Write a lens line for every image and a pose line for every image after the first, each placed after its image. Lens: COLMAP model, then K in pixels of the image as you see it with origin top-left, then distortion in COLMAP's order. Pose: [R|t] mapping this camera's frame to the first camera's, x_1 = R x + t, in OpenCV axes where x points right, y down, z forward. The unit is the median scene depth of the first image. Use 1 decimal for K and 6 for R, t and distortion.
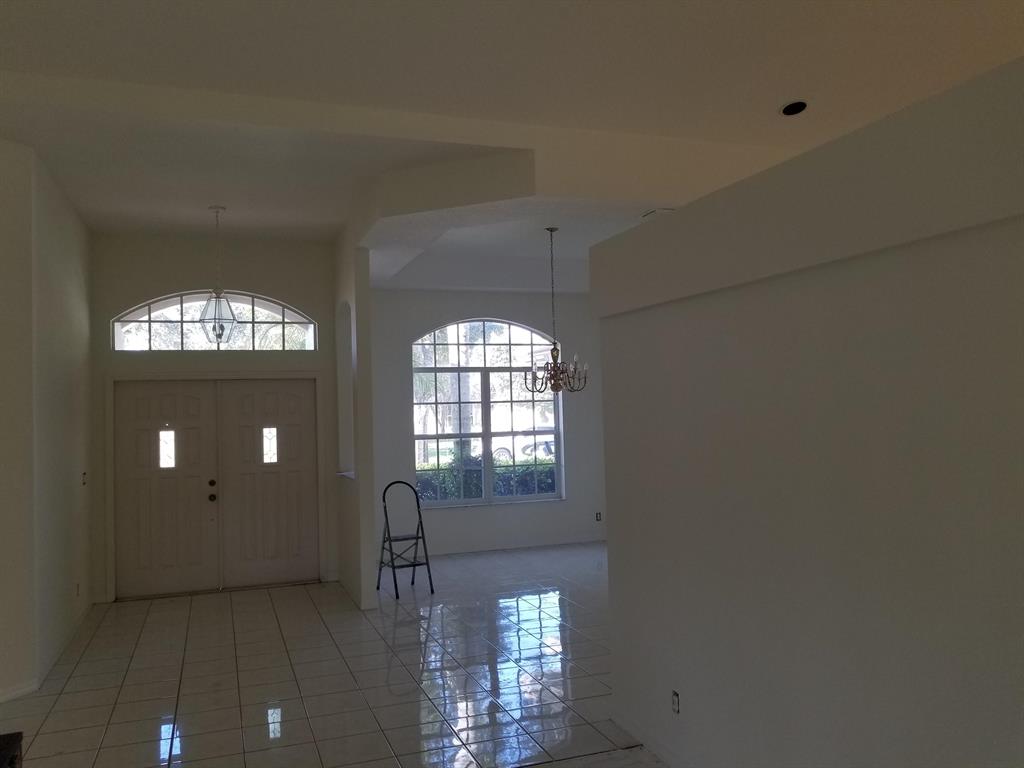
lens RADIAL K [[827.5, 0, 512.0], [0, 827.5, 384.0], [0, 0, 1]] dist [-0.008834, -0.009067]
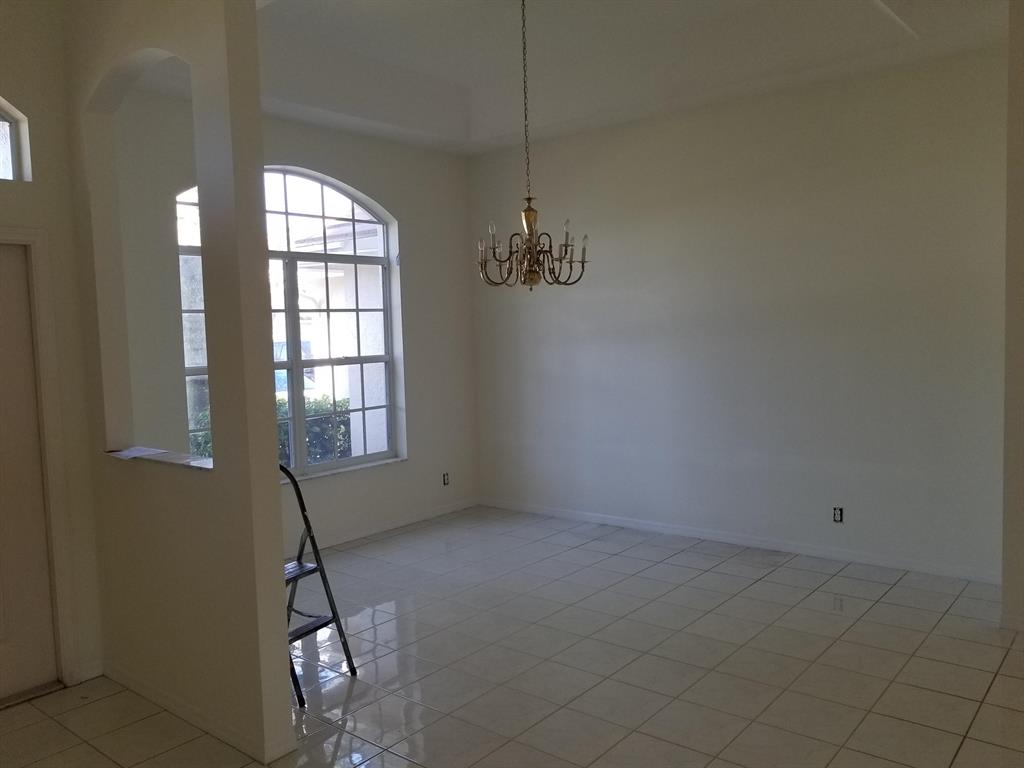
lens RADIAL K [[827.5, 0, 512.0], [0, 827.5, 384.0], [0, 0, 1]] dist [-0.008834, -0.009067]
pose [[0.863030, -0.032229, 0.504124, -0.198911], [-0.008974, 0.996827, 0.079092, 0.026394], [-0.505073, -0.072783, 0.860002, 0.398405]]
